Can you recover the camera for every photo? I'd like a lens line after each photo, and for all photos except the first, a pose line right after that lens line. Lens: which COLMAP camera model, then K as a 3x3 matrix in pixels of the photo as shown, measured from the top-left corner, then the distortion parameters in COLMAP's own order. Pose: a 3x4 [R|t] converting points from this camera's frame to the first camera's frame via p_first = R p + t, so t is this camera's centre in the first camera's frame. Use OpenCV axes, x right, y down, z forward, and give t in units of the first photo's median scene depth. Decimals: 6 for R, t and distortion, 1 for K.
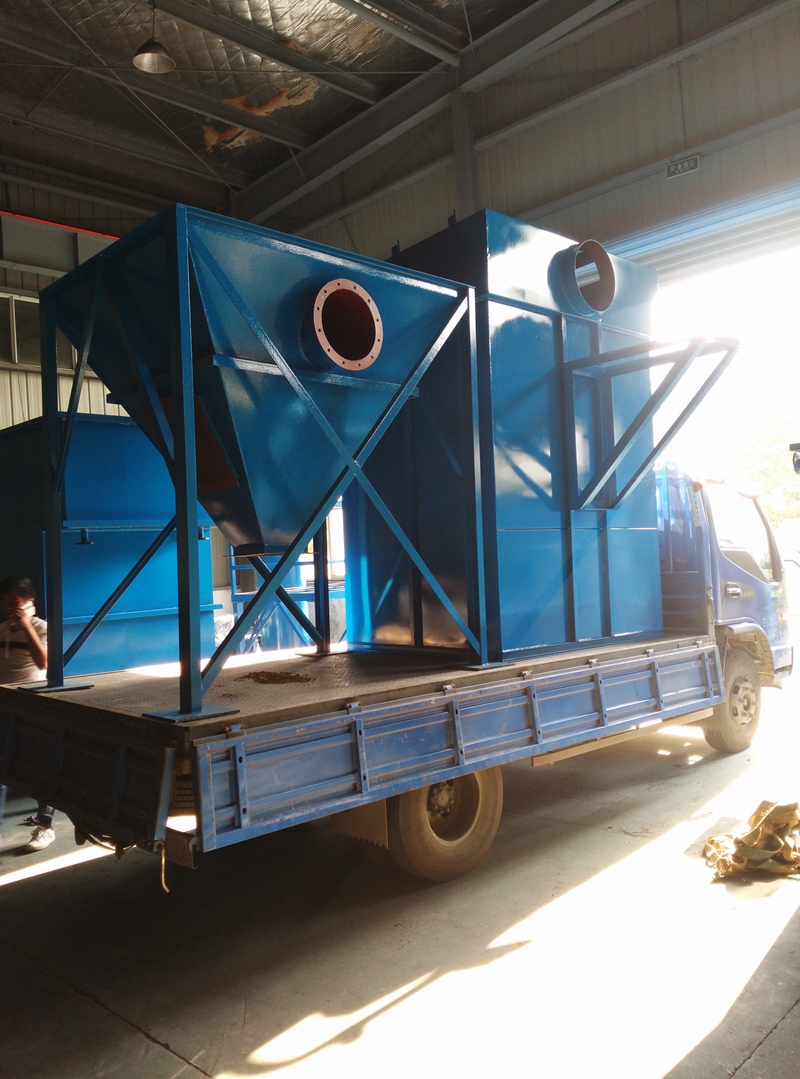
lens RADIAL K [[901.1, 0, 400.0], [0, 901.1, 539.5], [0, 0, 1]] dist [0.149205, -0.346504]
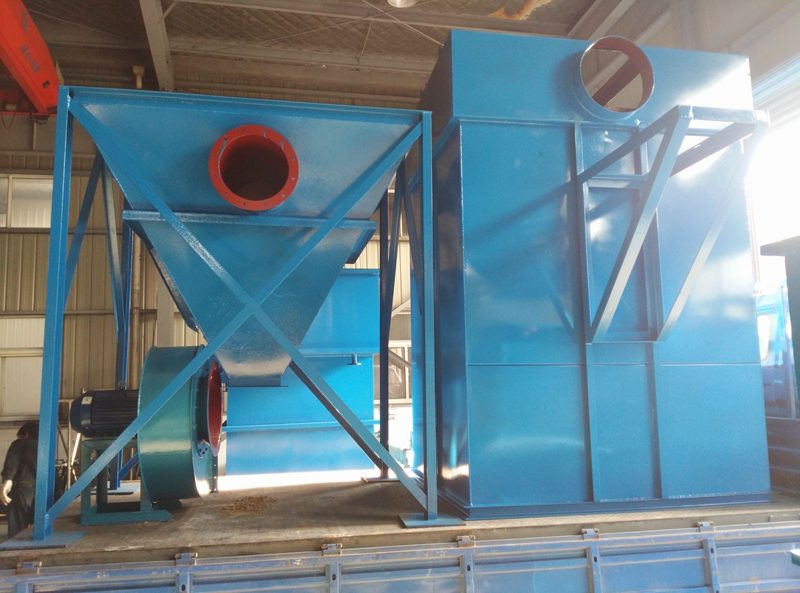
lens RADIAL K [[690.4, 0, 400.0], [0, 690.4, 296.5], [0, 0, 1]] dist [0.048795, -0.103288]
pose [[0.840917, -0.051834, -0.538675, 0.342031], [-0.002232, 0.995062, -0.099234, -0.009619], [0.541159, 0.084650, 0.836649, 0.310535]]
